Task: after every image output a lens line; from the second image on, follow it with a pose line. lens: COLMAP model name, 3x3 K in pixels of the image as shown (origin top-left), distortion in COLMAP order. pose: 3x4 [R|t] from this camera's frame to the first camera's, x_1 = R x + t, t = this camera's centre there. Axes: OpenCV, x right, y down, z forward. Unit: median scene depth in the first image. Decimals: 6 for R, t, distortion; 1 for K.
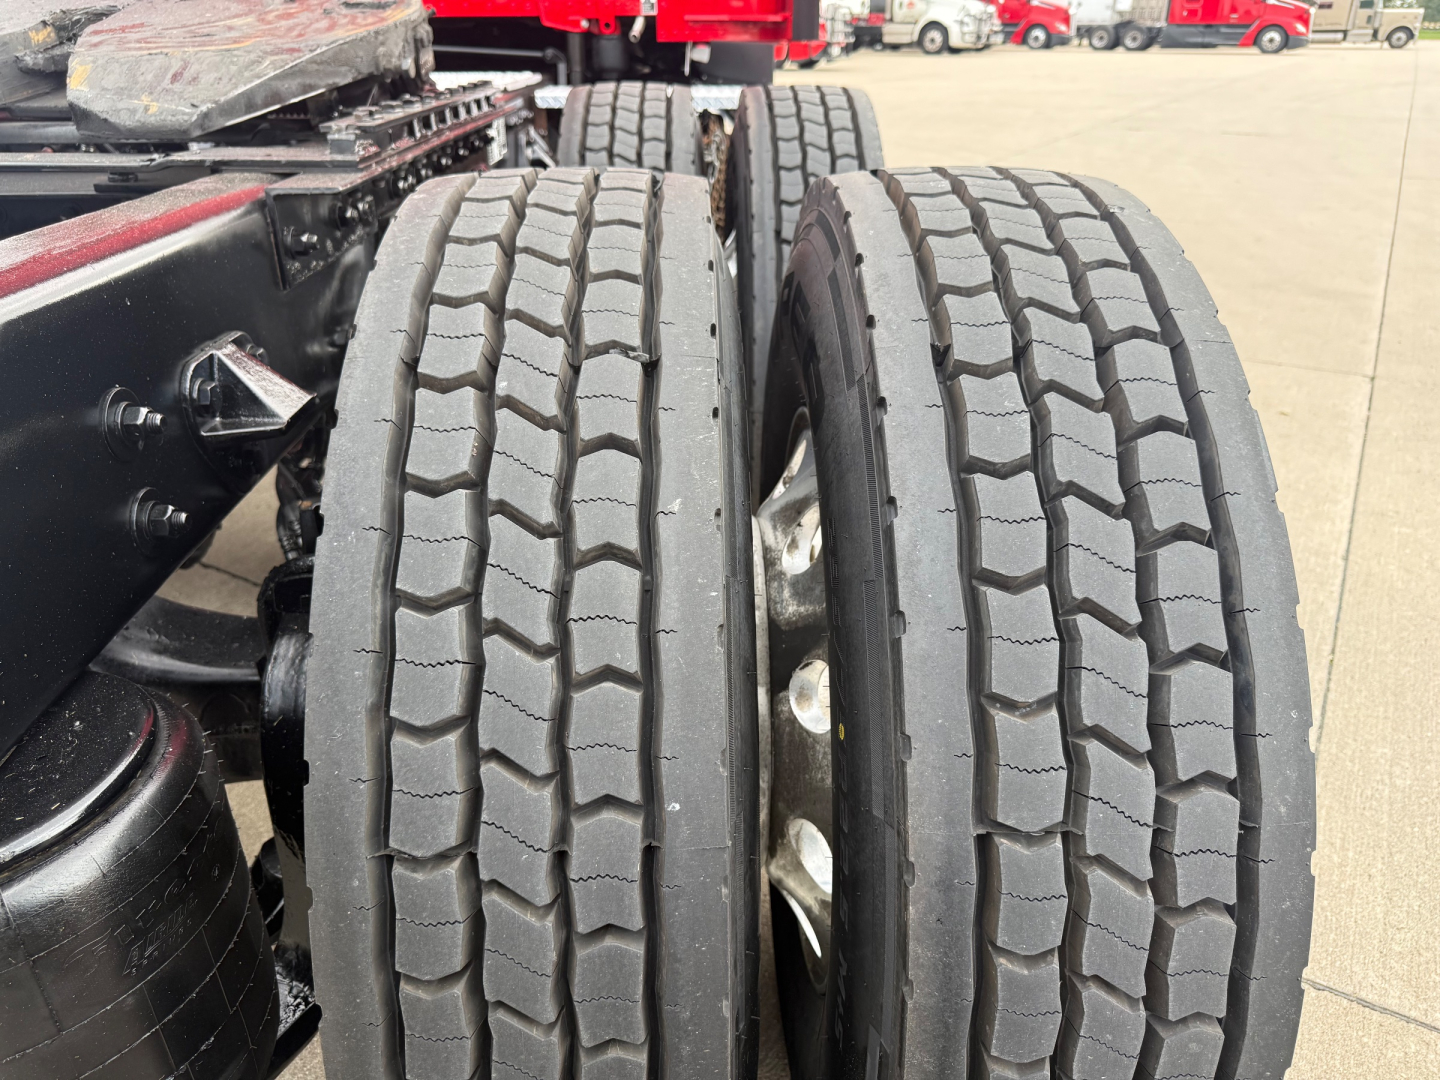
lens RADIAL K [[1038.0, 0, 744.1], [0, 1038.0, 533.5], [0, 0, 1]] dist [-0.028973, 0.002362]
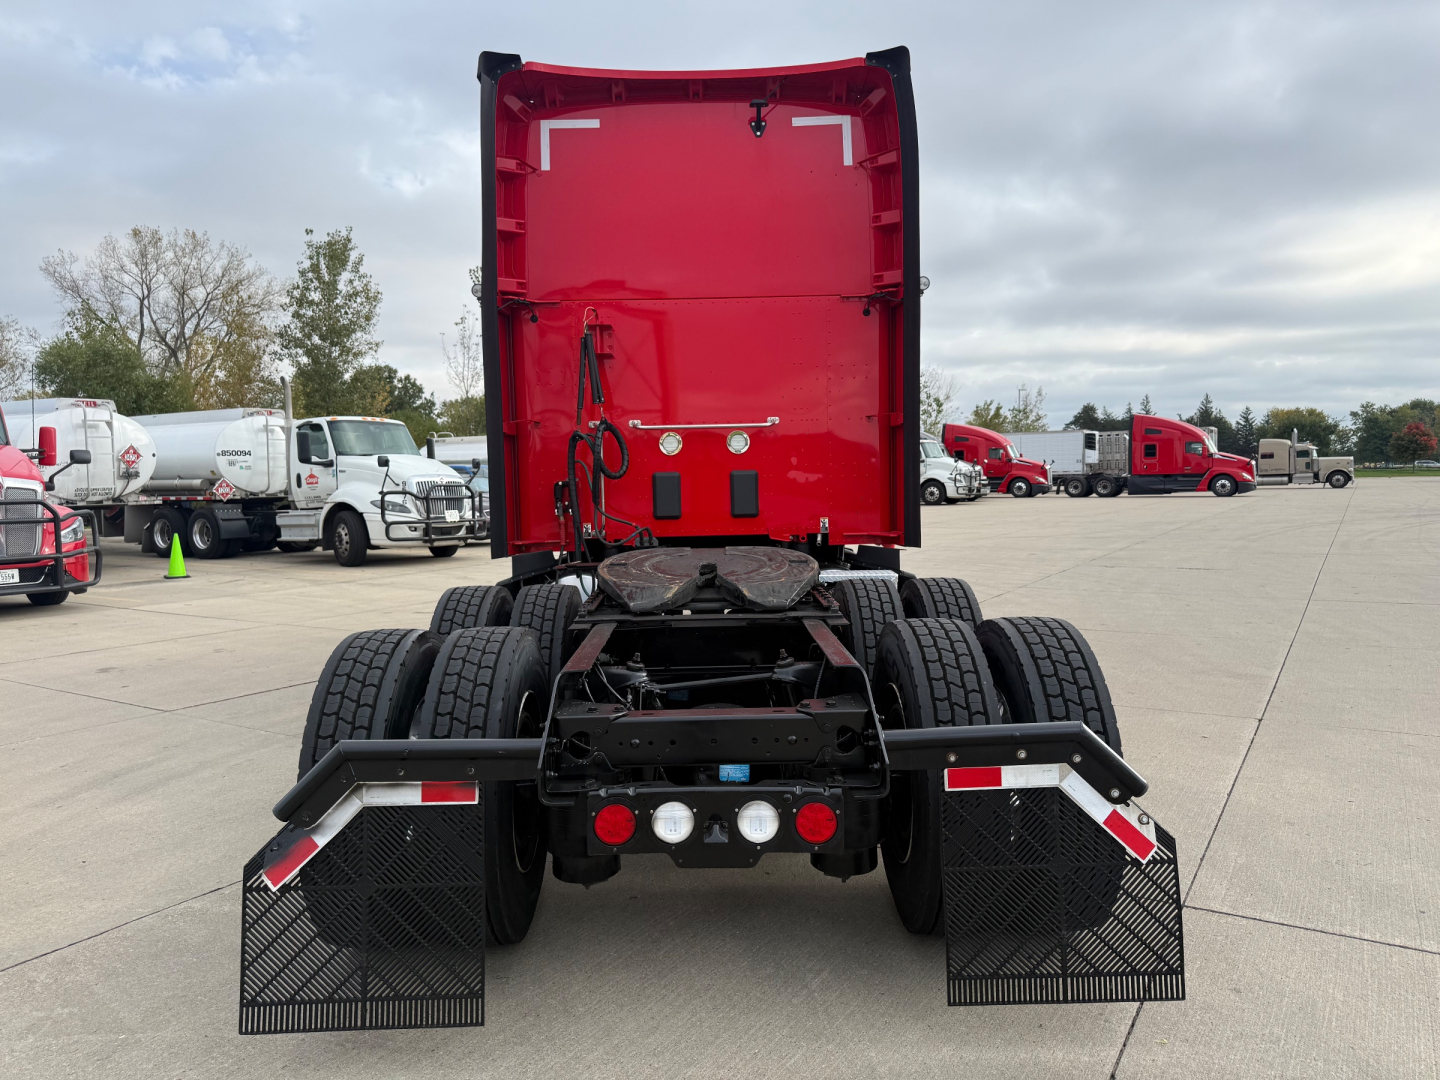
lens RADIAL K [[1062.4, 0, 724.3], [0, 1062.4, 538.4], [0, 0, 1]] dist [0.077204, -0.070742]
pose [[0.999686, -0.018864, -0.016519, -0.039567], [0.011104, 0.923736, -0.382869, 0.041656], [0.022481, 0.382565, 0.923655, -0.132224]]
